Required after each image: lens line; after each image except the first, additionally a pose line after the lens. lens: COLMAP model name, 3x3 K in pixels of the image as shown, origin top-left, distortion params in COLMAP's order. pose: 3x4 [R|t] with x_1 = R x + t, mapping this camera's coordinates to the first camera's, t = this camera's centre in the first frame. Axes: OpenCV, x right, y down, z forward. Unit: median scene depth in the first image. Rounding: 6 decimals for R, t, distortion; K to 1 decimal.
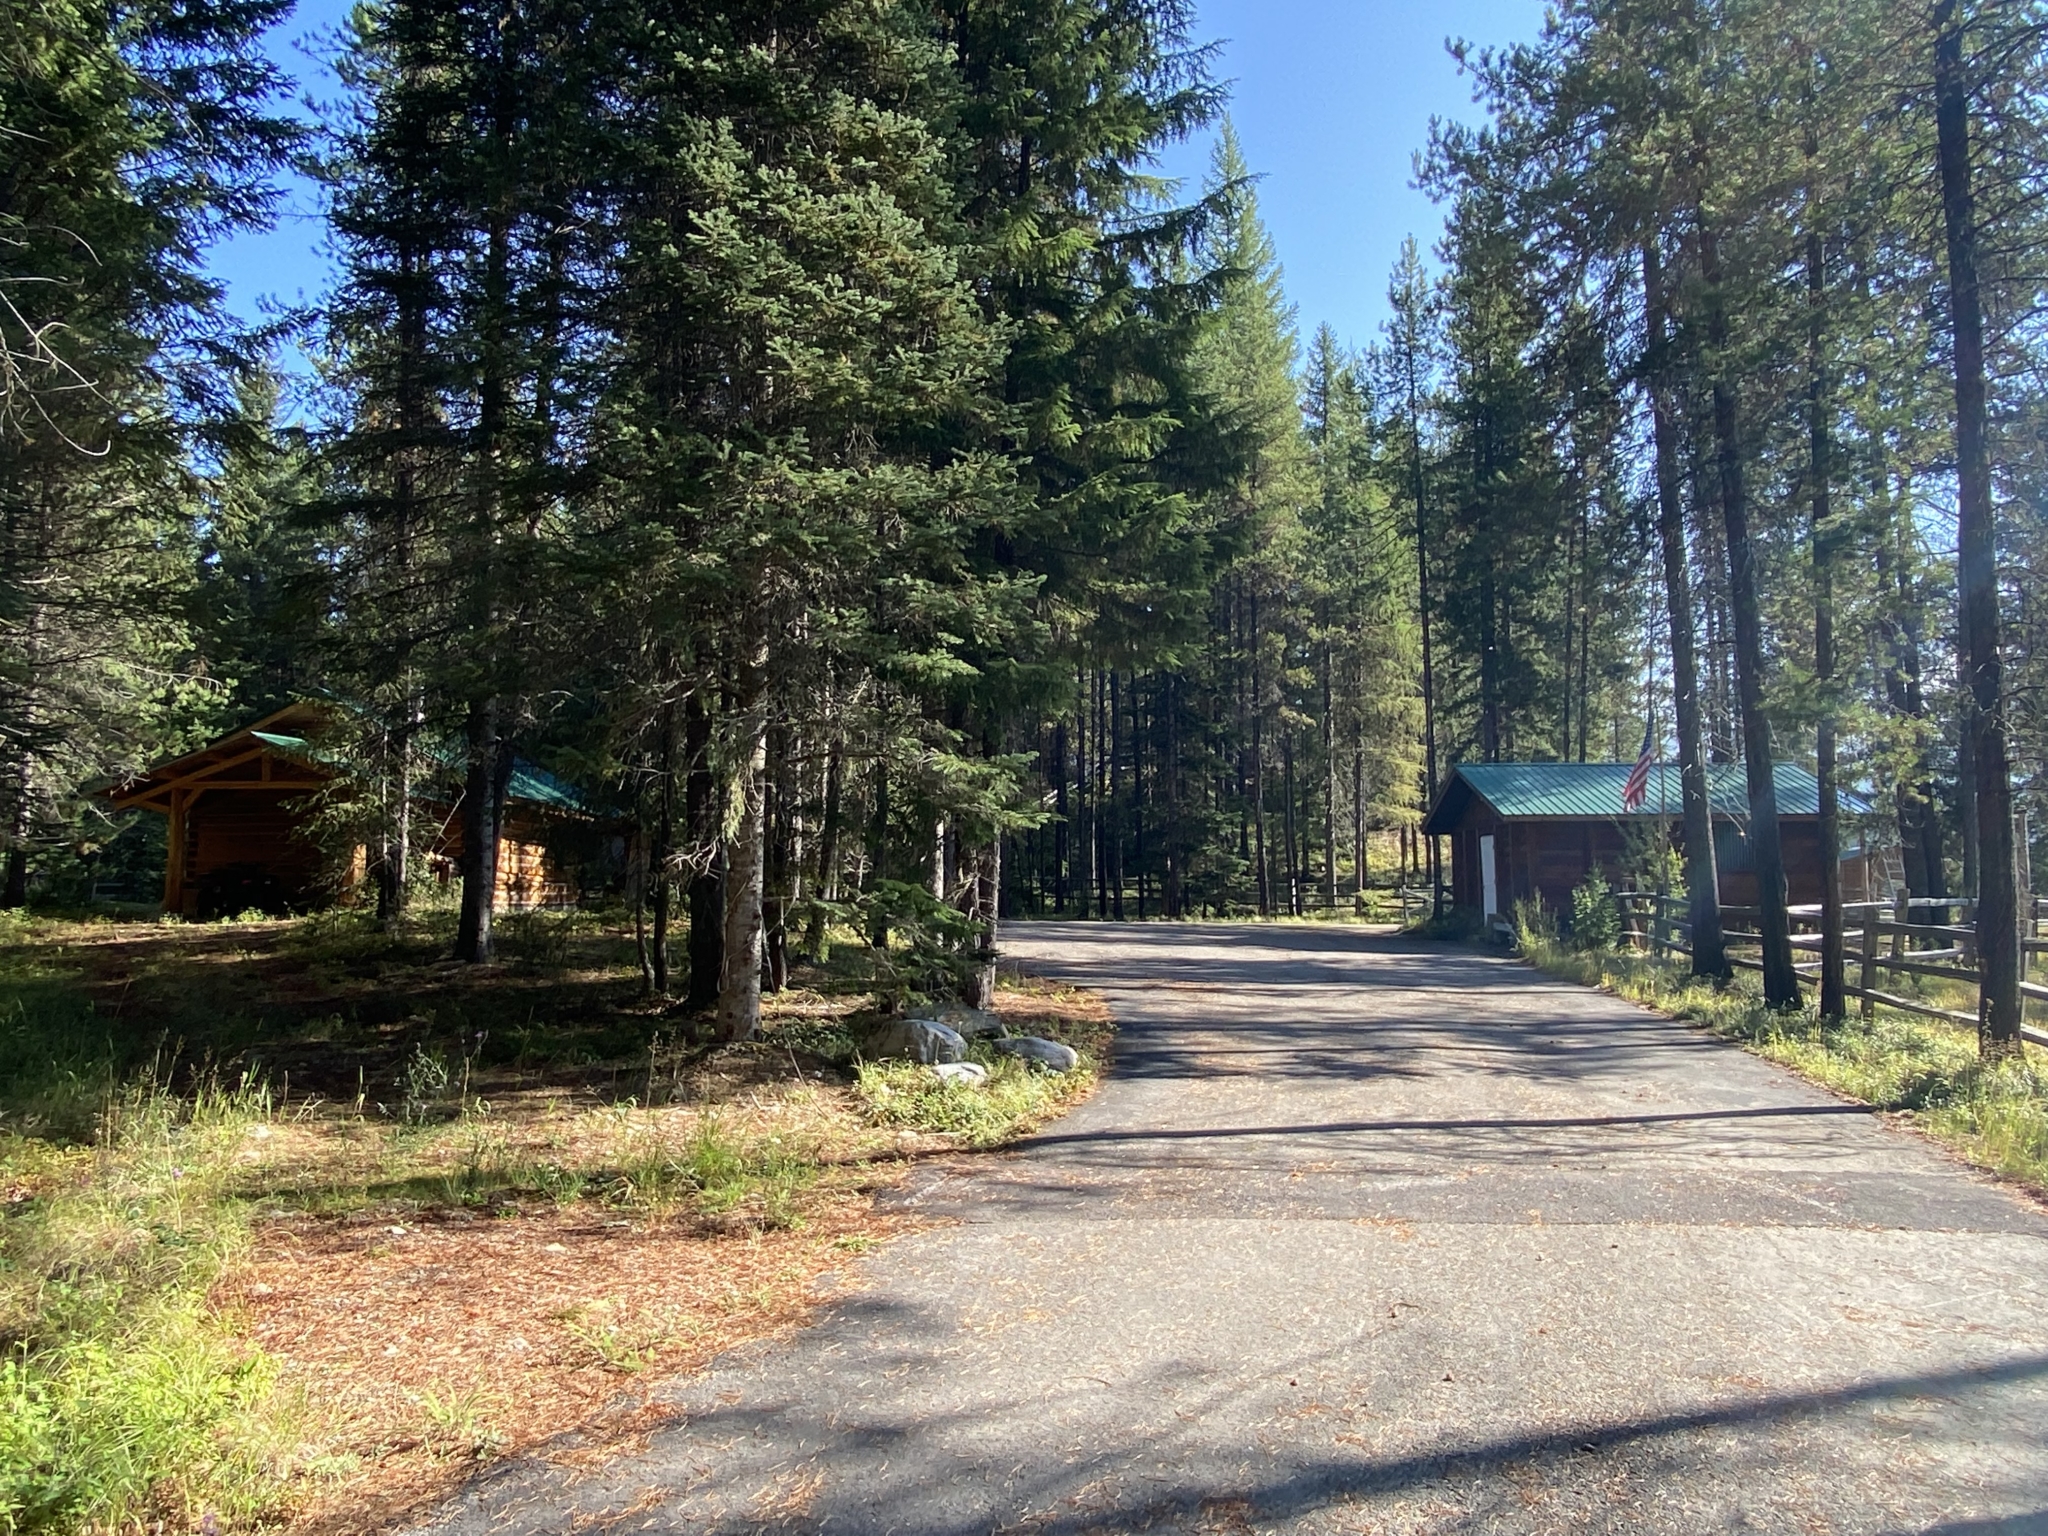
lens RADIAL K [[1343.1, 0, 1023.8], [0, 1343.1, 758.9], [0, 0, 1]] dist [-0.008053, -0.002472]
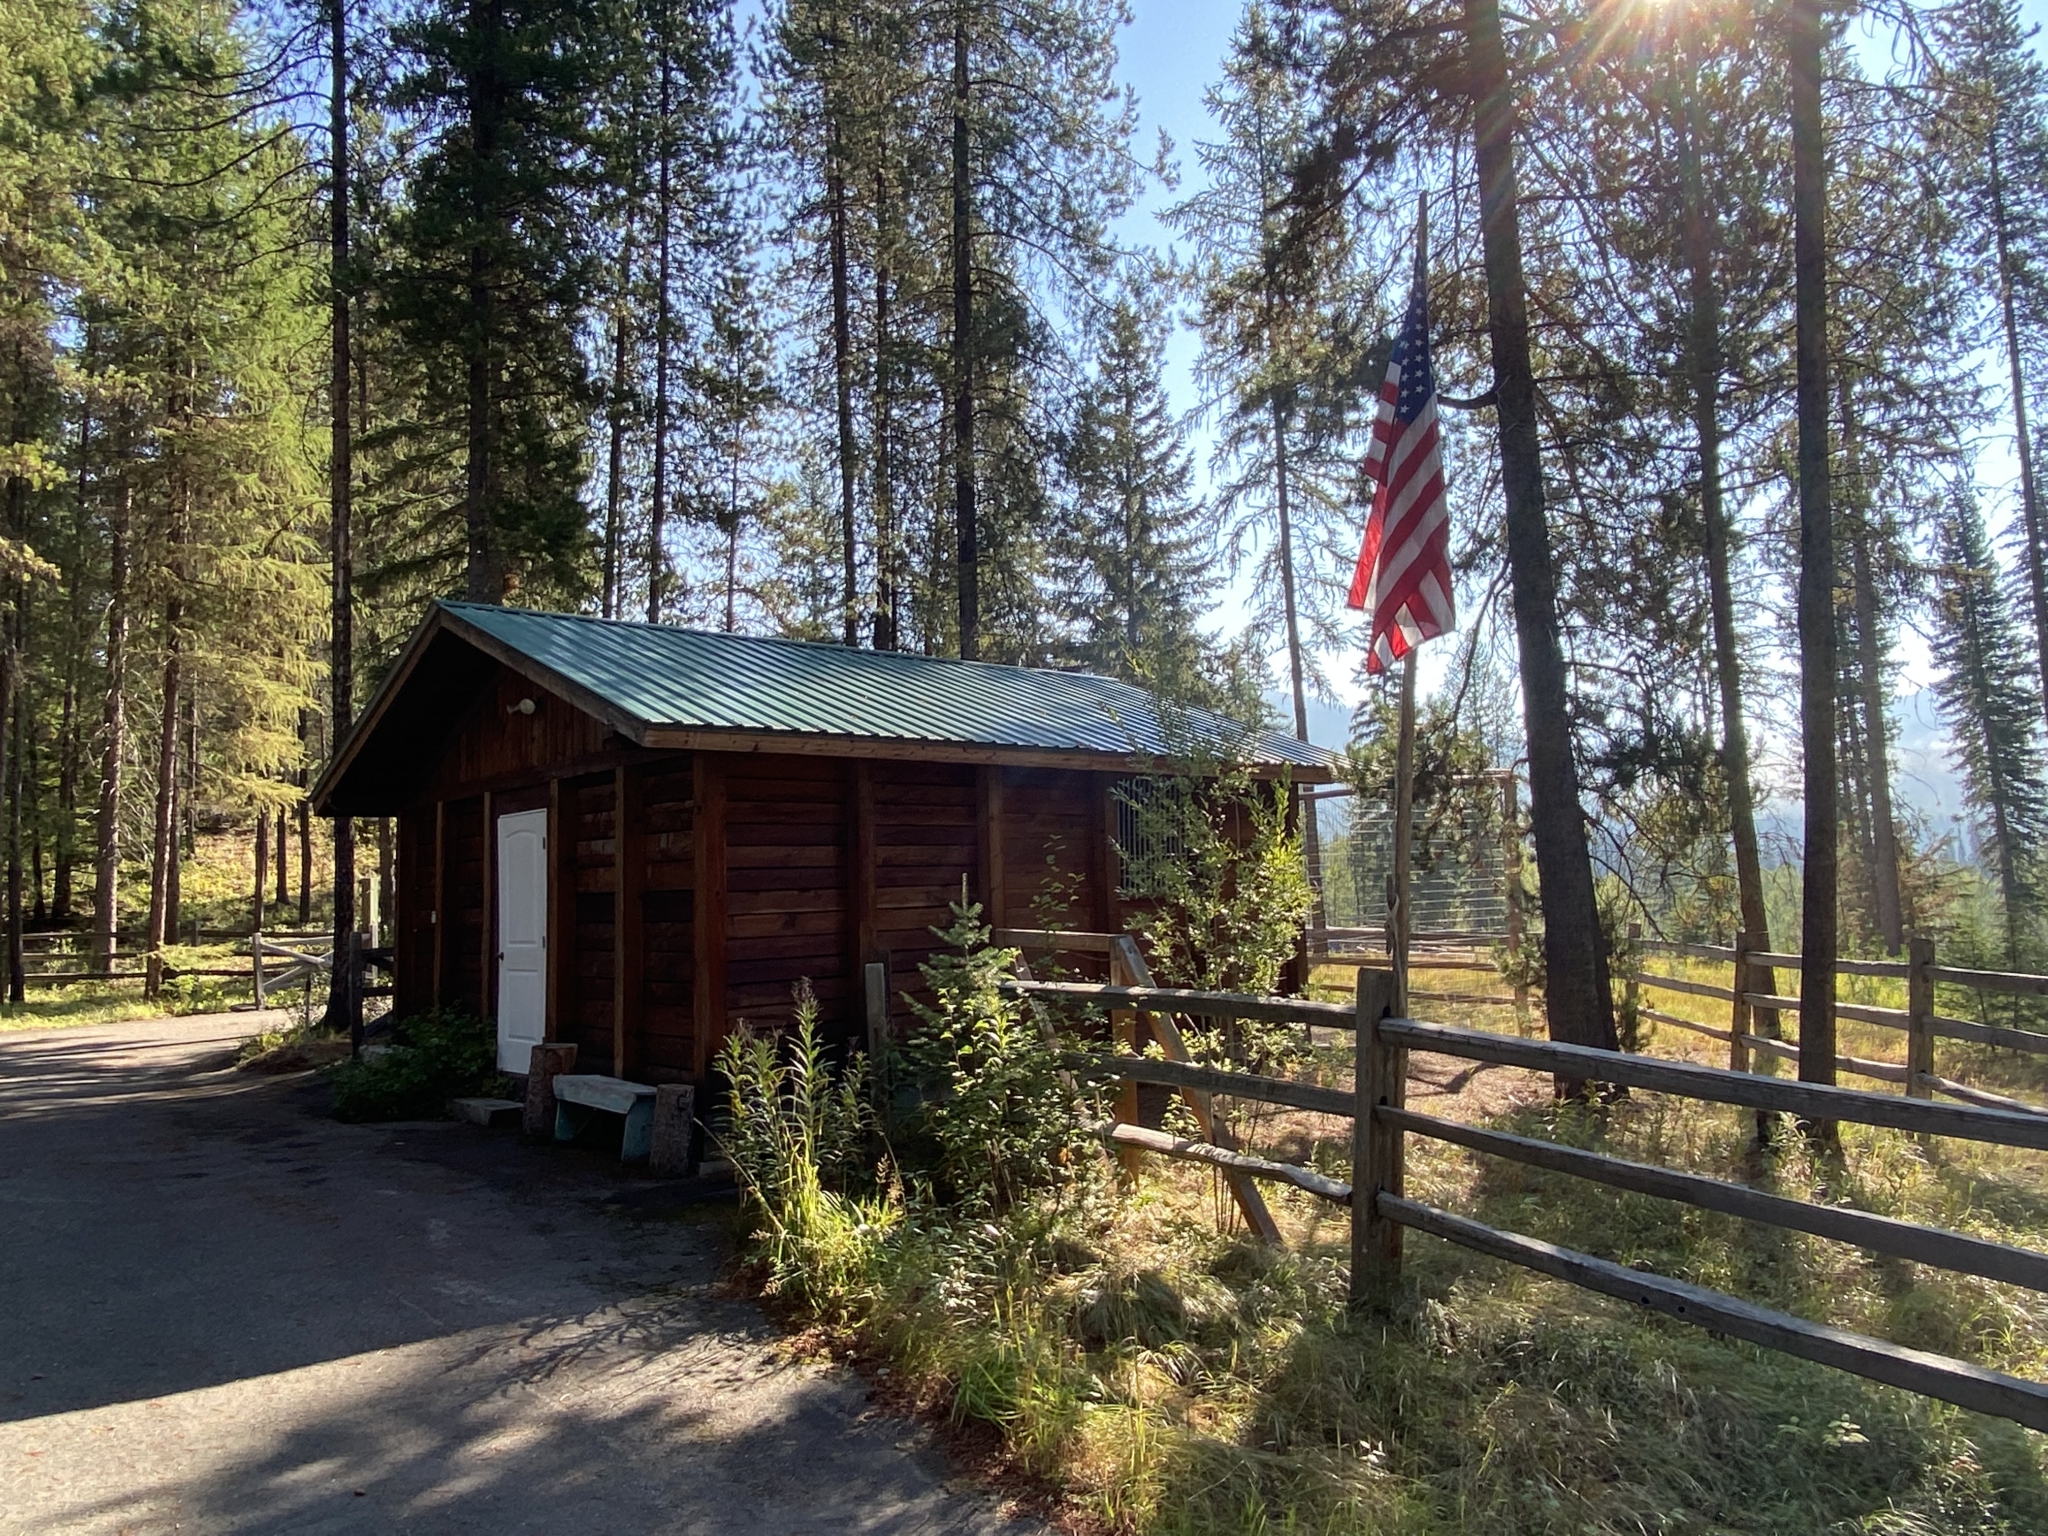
lens RADIAL K [[1343.1, 0, 1023.8], [0, 1343.1, 758.9], [0, 0, 1]] dist [-0.008053, -0.002472]
pose [[0.702535, 0.051764, 0.709764, 0.118948], [-0.043148, 0.998614, -0.030122, 0.029479], [-0.710340, -0.009463, 0.703795, 0.420263]]
